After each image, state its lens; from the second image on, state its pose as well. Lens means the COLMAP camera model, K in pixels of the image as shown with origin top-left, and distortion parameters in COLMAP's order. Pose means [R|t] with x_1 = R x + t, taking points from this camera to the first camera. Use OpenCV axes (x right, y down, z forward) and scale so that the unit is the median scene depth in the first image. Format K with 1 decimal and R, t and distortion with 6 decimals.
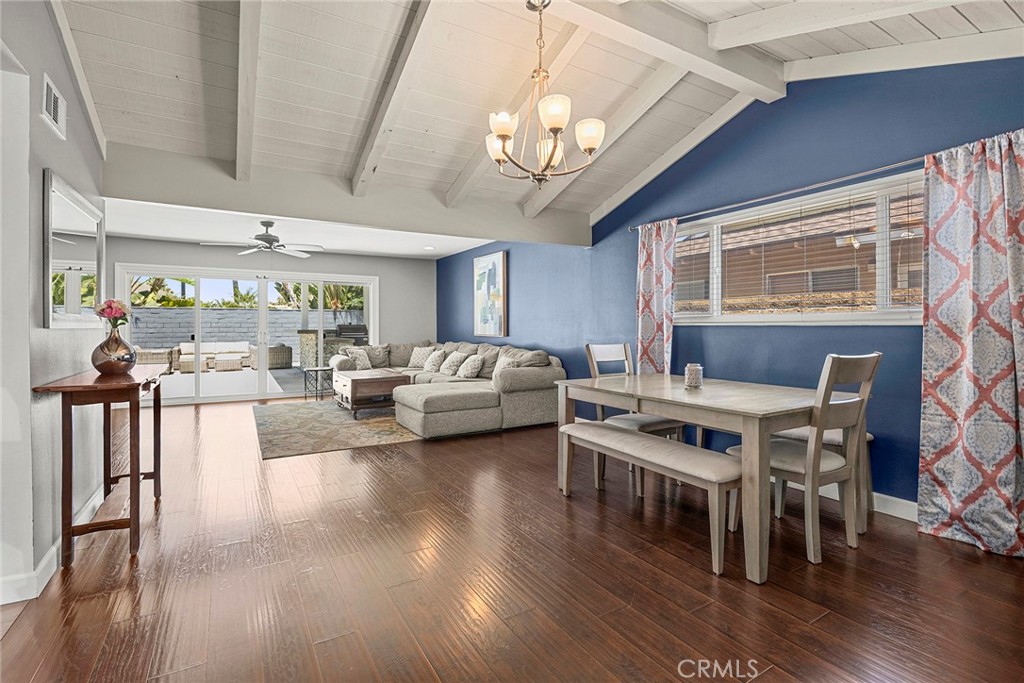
lens RADIAL K [[474.5, 0, 511.0], [0, 474.5, 333.3], [0, 0, 1]] dist [-0.013448, -0.000050]
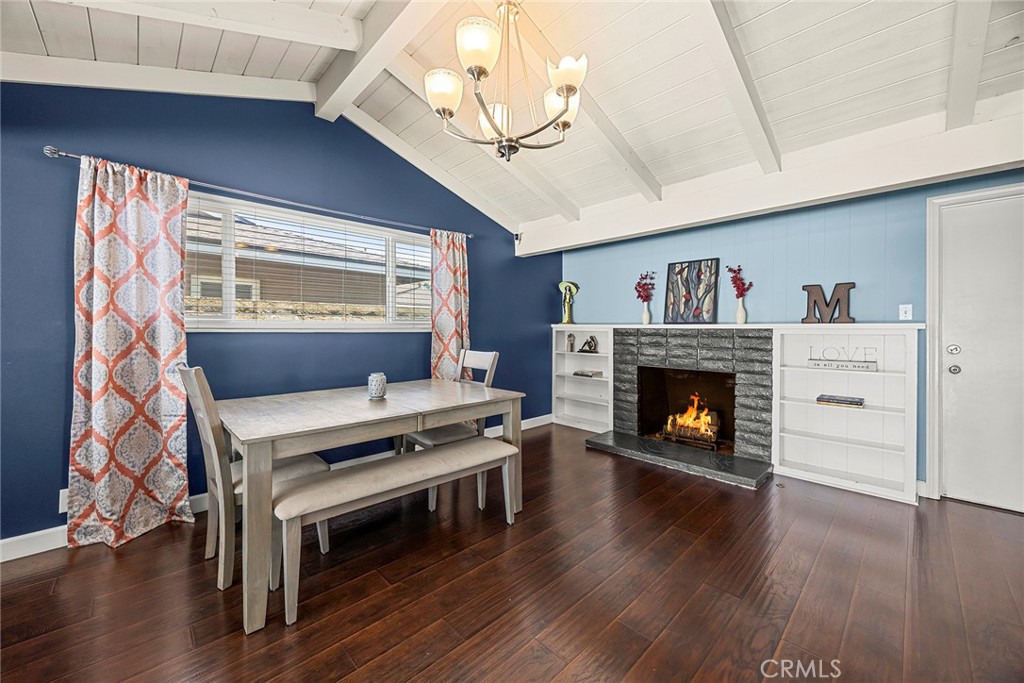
lens RADIAL K [[396.1, 0, 511.5], [0, 396.1, 346.0], [0, 0, 1]] dist [-0.004283, 0.000235]
pose [[-0.230869, -0.038293, 0.972231, -0.244524], [0.011927, 0.999039, 0.042181, -0.011367], [-0.972912, 0.021334, -0.230190, 0.482974]]
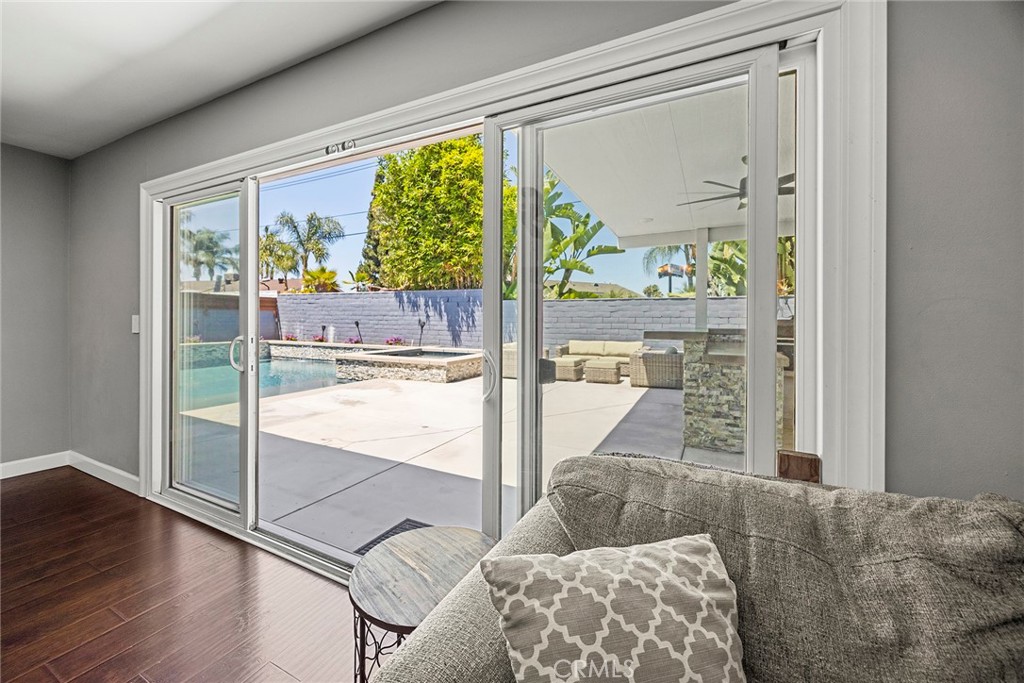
lens RADIAL K [[402.1, 0, 507.8], [0, 402.1, 322.5], [0, 0, 1]] dist [-0.000503, 0.000151]
pose [[0.537695, 0.009782, -0.843083, -0.357936], [-0.019560, 0.999808, -0.000874, -0.022697], [0.842913, 0.016961, 0.537783, 1.270935]]
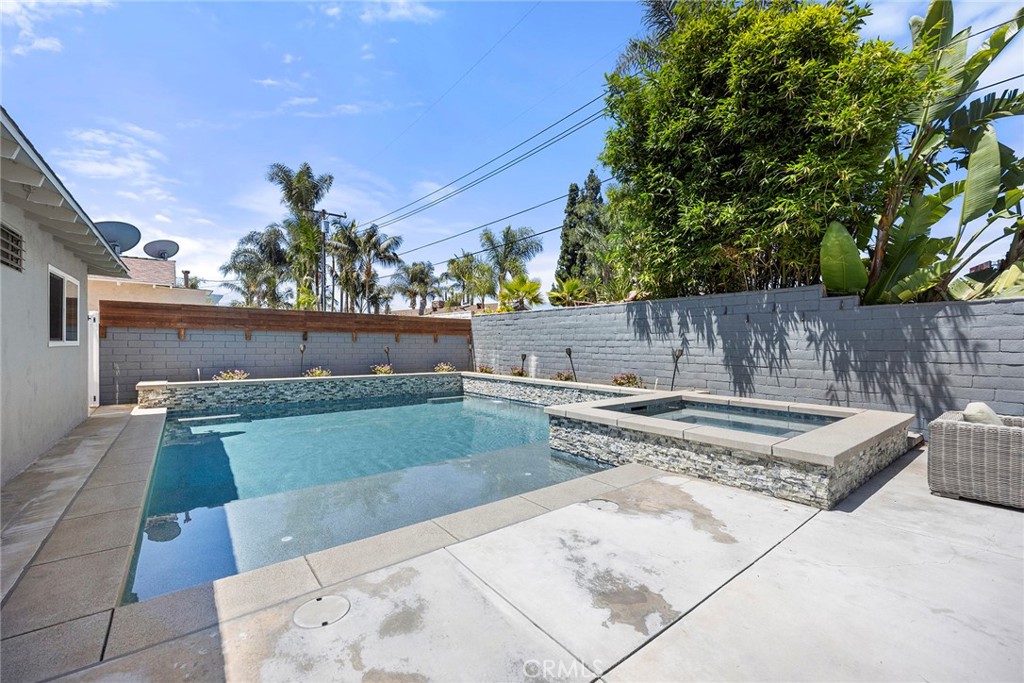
lens RADIAL K [[423.8, 0, 512.4], [0, 423.8, 347.9], [0, 0, 1]] dist [0.014845, 0.000118]
pose [[0.126519, 0.008648, -0.991927, -1.150887], [-0.020642, 0.999768, 0.006083, -0.022585], [0.991749, 0.019706, 0.126668, 1.350482]]
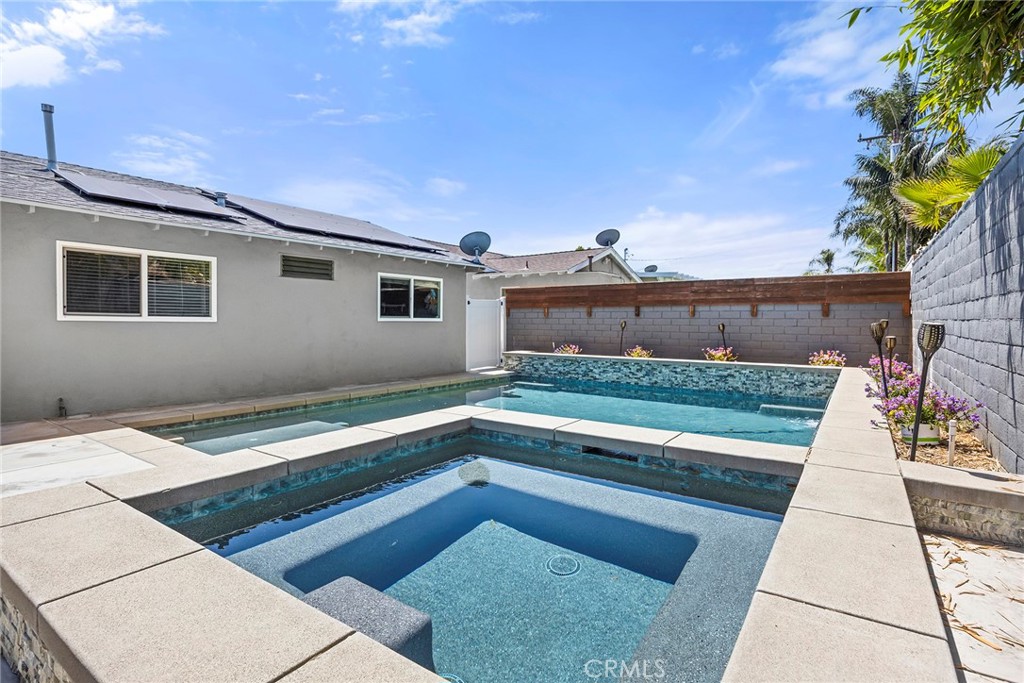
lens RADIAL K [[507.0, 0, 508.5], [0, 507.0, 329.6], [0, 0, 1]] dist [-0.001449, -0.000310]
pose [[-0.916092, 0.002519, -0.400960, -1.875539], [-0.009037, 0.999597, 0.026927, -0.021789], [0.400866, 0.028291, -0.915700, 2.338971]]
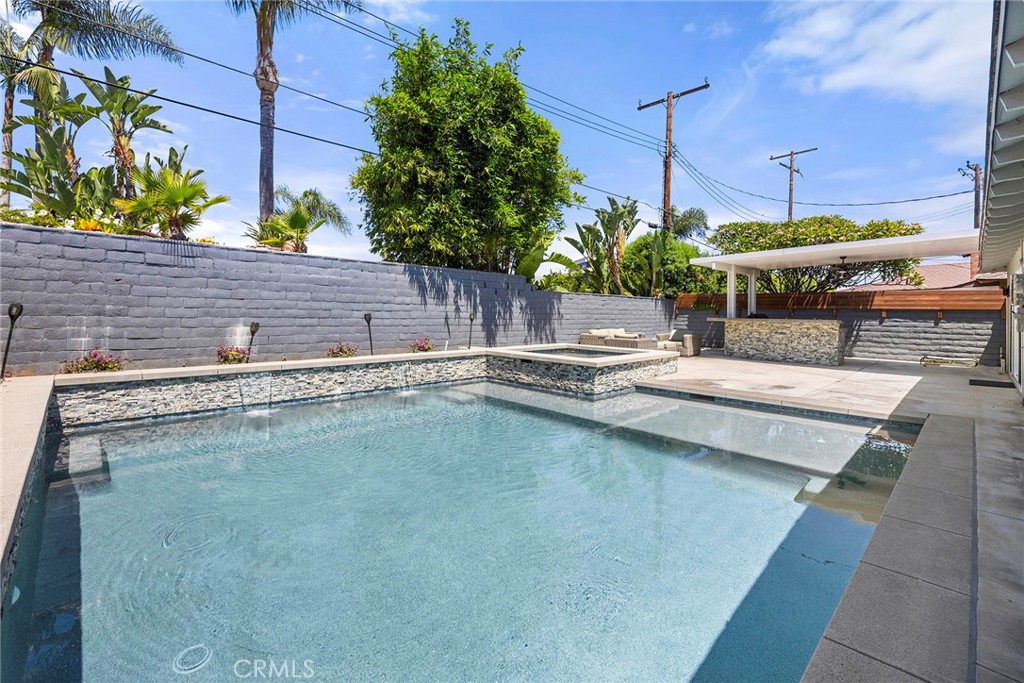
lens RADIAL K [[453.7, 0, 509.4], [0, 453.7, 309.5], [0, 0, 1]] dist [-0.014199, -0.000119]
pose [[0.971010, 0.017310, 0.238410, -2.721980], [-0.013750, 0.999768, -0.016589, -0.008680], [-0.238642, 0.012830, 0.971023, 0.310349]]
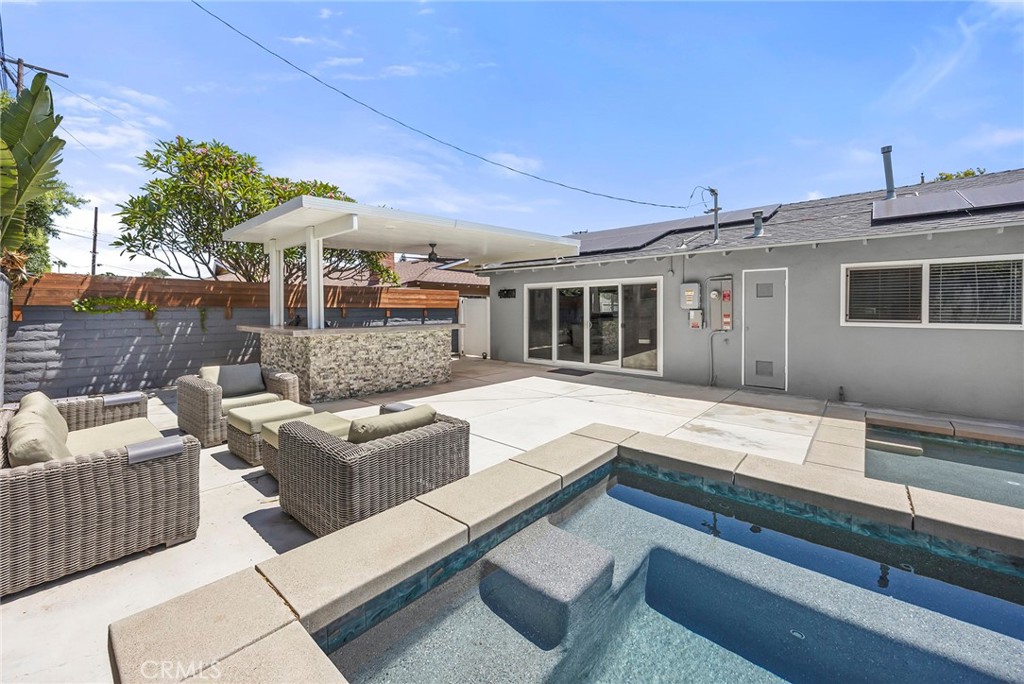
lens RADIAL K [[405.9, 0, 501.0], [0, 405.9, 310.2], [0, 0, 1]] dist [-0.002272, -0.000025]
pose [[-0.287111, 0.000543, 0.957897, -2.245717], [0.013981, 0.999896, 0.003624, -0.065608], [-0.957795, 0.014433, -0.287089, 2.174688]]
